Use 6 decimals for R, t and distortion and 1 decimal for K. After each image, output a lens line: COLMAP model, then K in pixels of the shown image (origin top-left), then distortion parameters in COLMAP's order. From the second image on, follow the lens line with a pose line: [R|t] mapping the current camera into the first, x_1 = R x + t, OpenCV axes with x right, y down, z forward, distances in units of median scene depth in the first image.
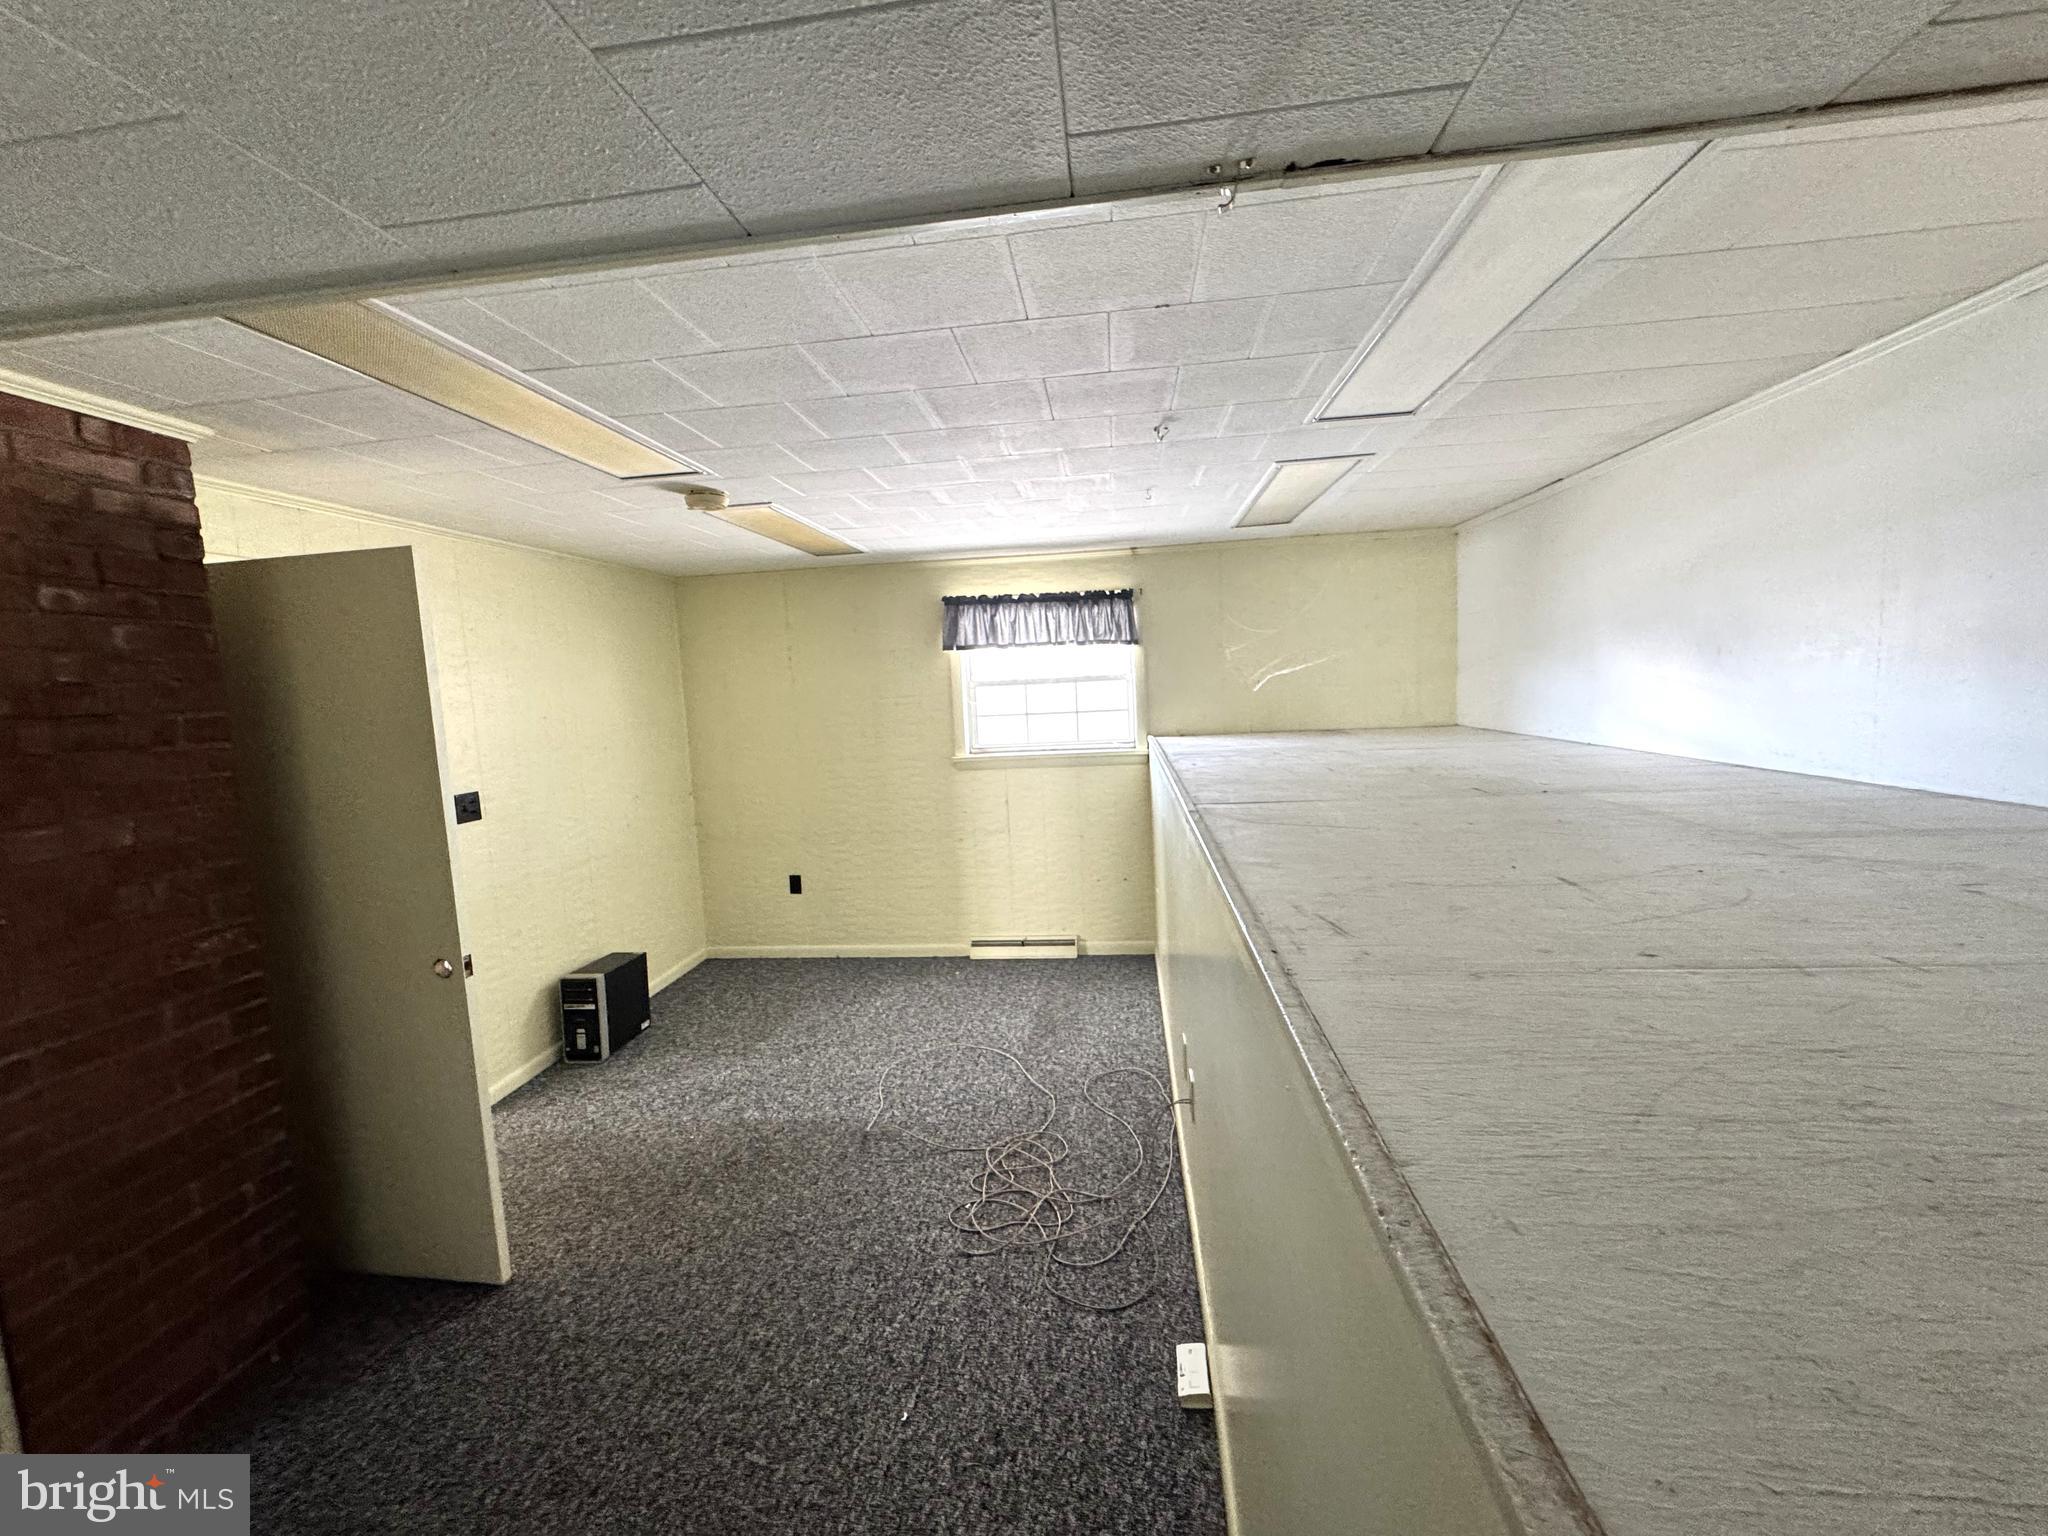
lens RADIAL K [[815.3, 0, 1026.7], [0, 815.3, 770.4], [0, 0, 1]] dist [-0.002931, 0.000284]
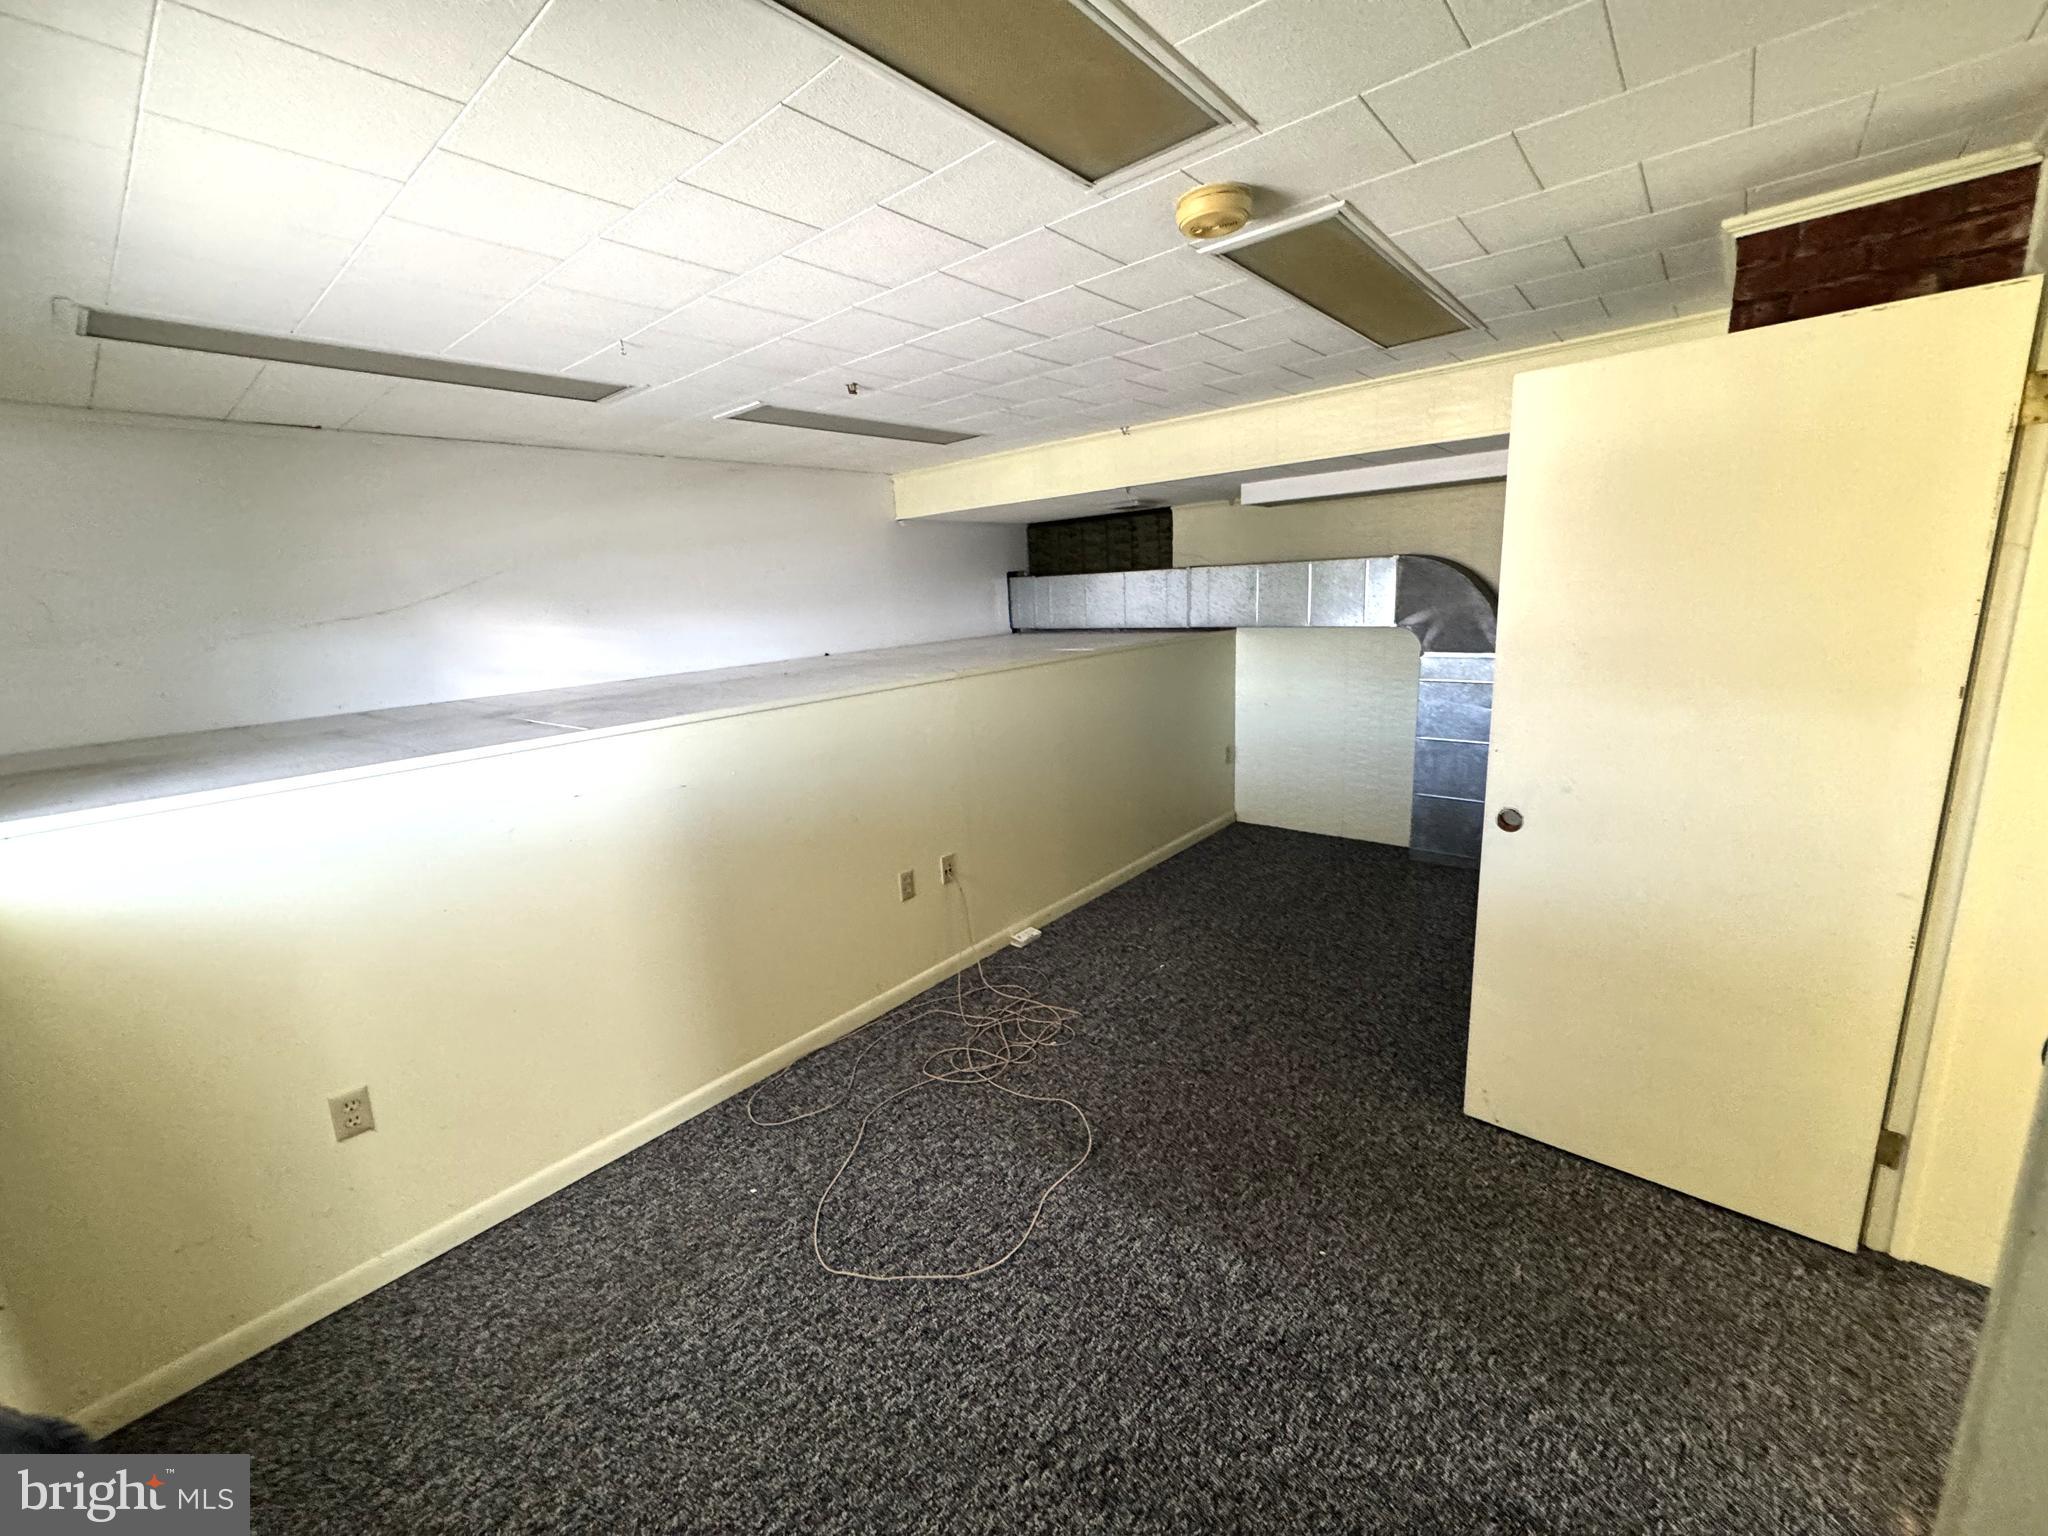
lens RADIAL K [[815.3, 0, 1026.3], [0, 815.3, 759.0], [0, 0, 1]] dist [-0.002931, 0.000284]
pose [[-0.825891, -0.018613, 0.563522, -0.556499], [0.151909, 0.955151, 0.254185, -0.119557], [-0.542980, 0.295533, -0.786024, 1.475307]]
